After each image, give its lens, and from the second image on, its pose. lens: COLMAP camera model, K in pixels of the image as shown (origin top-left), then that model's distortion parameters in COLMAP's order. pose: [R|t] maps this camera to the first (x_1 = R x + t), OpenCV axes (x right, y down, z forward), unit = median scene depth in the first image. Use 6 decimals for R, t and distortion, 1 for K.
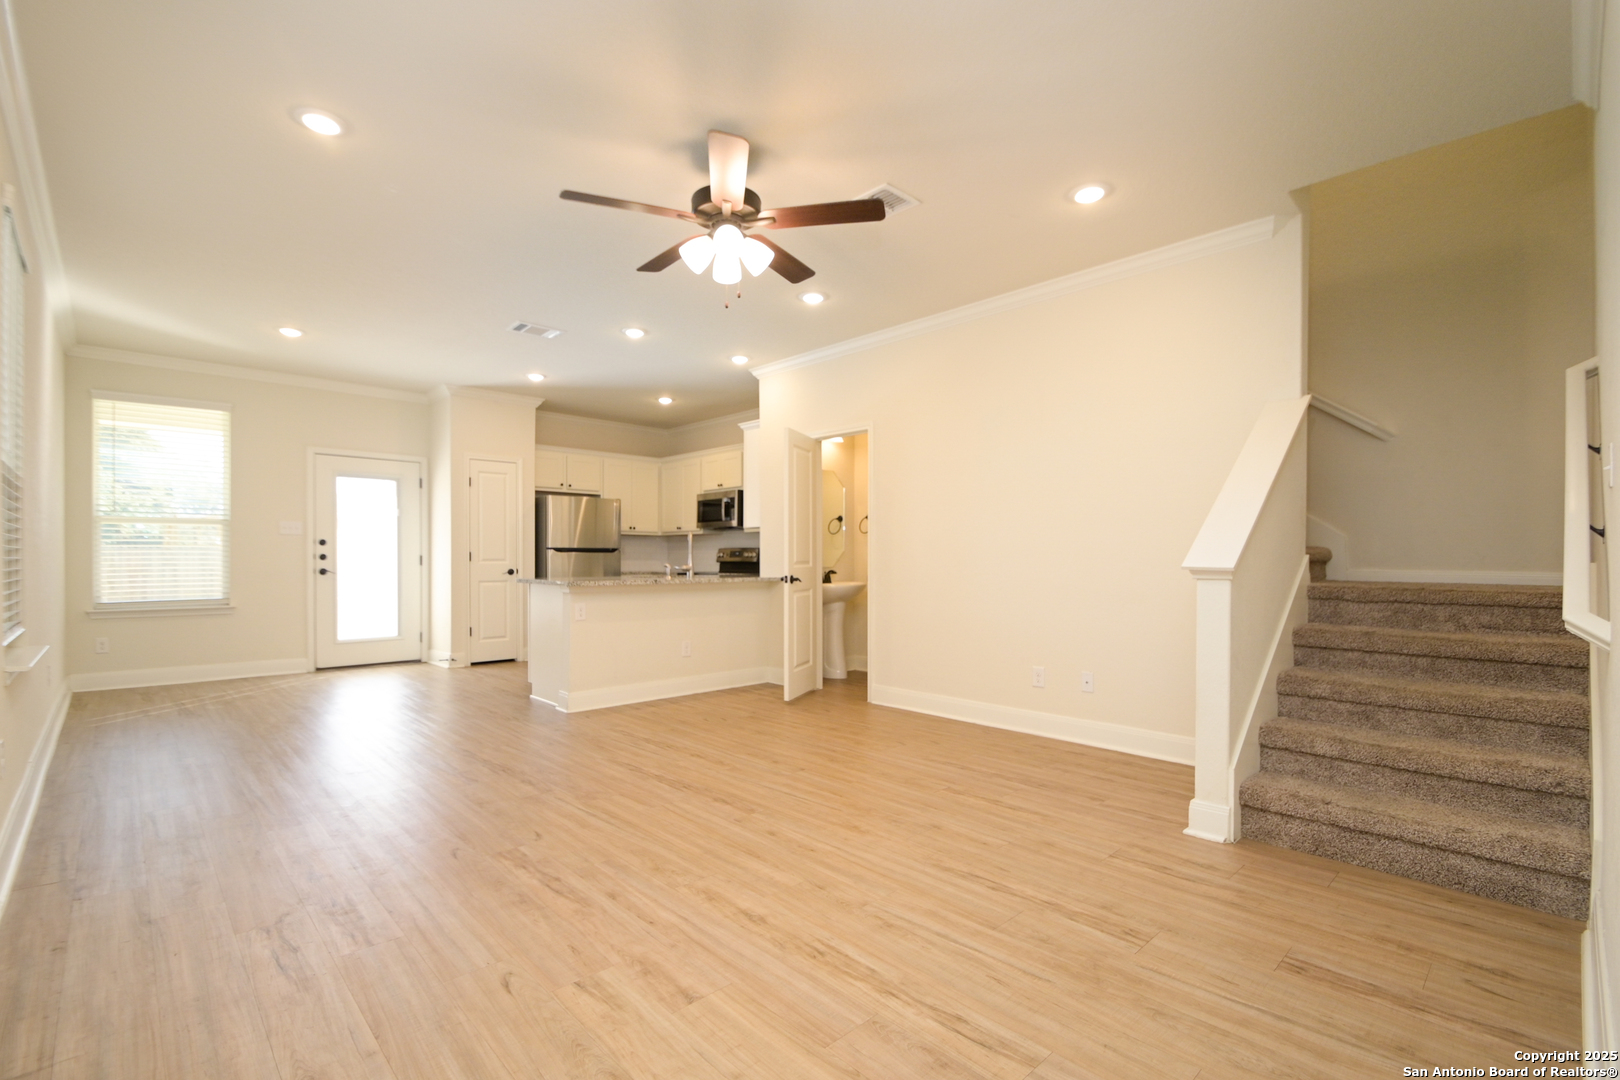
lens RADIAL K [[711.1, 0, 817.5], [0, 711.1, 562.9], [0, 0, 1]] dist [-0.000705, -0.006894]
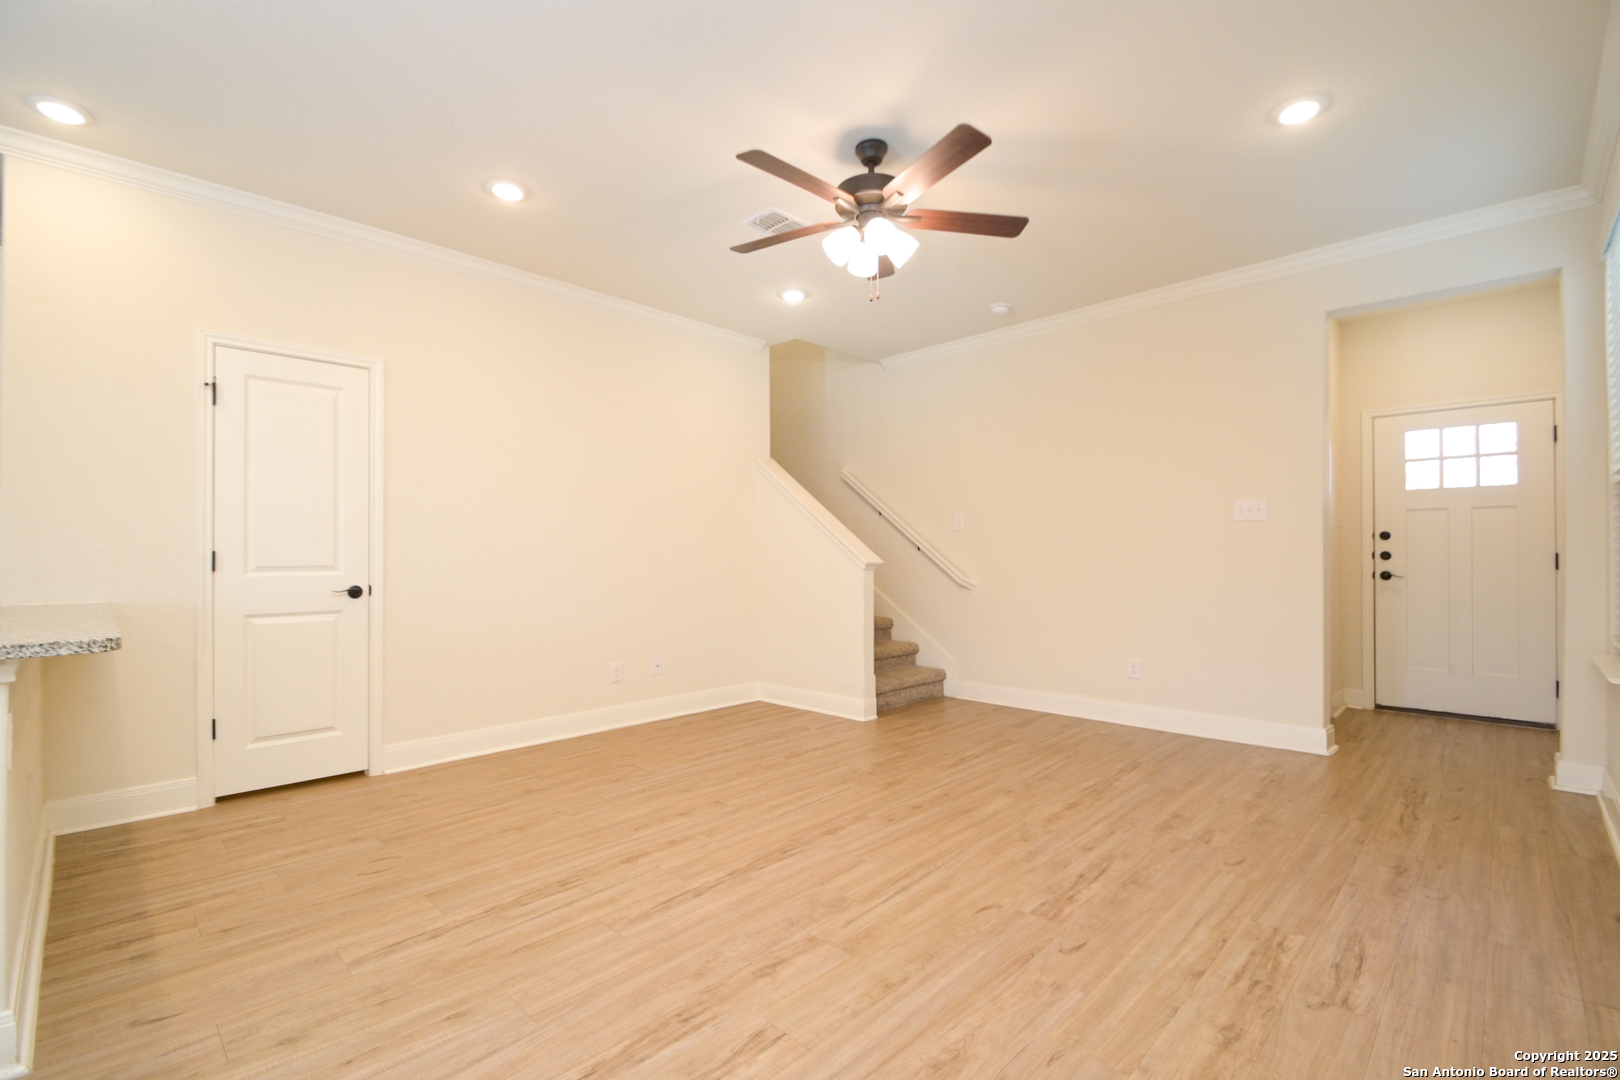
lens RADIAL K [[711.1, 0, 783.2], [0, 711.1, 547.3], [0, 0, 1]] dist [-0.000705, -0.006894]
pose [[0.003928, 0.009022, 0.999952, -0.612280], [0.011979, 0.999887, -0.009068, -0.008640], [-0.999921, 0.012014, 0.003819, 0.624877]]
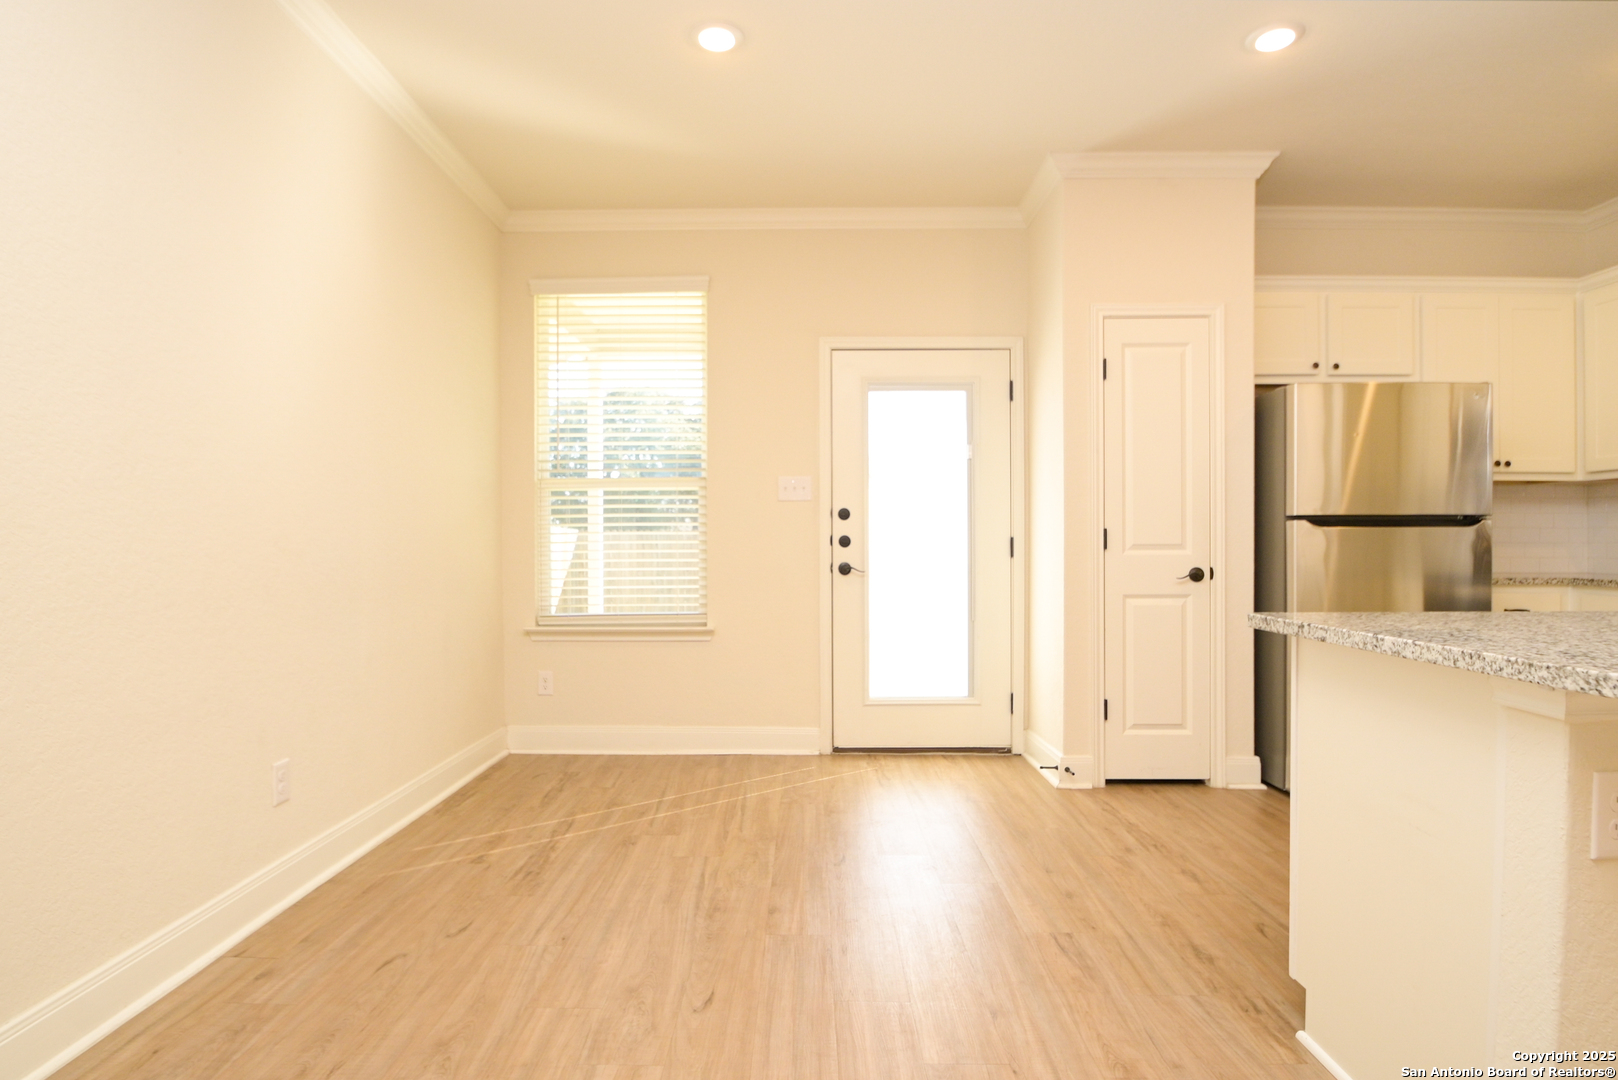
lens RADIAL K [[904.5, 0, 798.6], [0, 904.5, 550.0], [0, 0, 1]] dist [-0.011542, -0.001185]
pose [[0.705106, 0.003390, -0.709093, -0.304114], [-0.001356, 0.999993, 0.003433, -0.005363], [0.709100, -0.001459, 0.705106, 0.632697]]
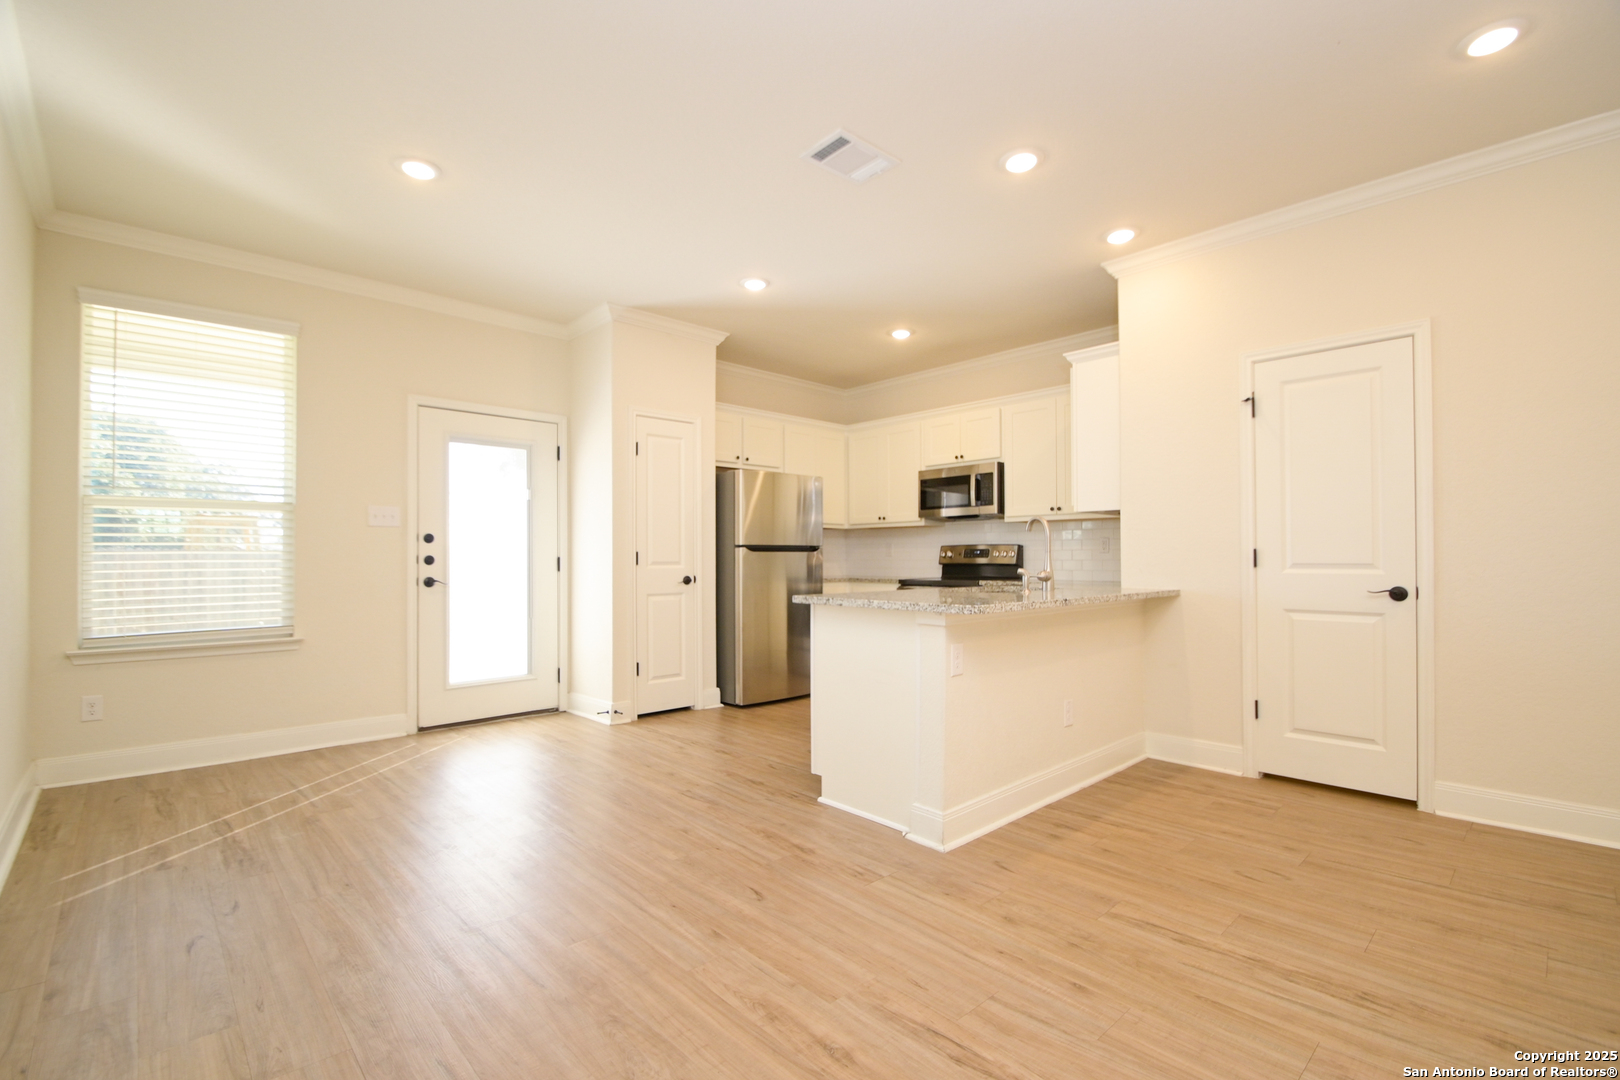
lens RADIAL K [[711.1, 0, 819.6], [0, 711.1, 553.2], [0, 0, 1]] dist [-0.000705, -0.006894]
pose [[0.999891, -0.004494, -0.014041, -0.410260], [0.004300, 0.999894, -0.013875, -0.005087], [0.014102, 0.013813, 0.999805, 0.433337]]
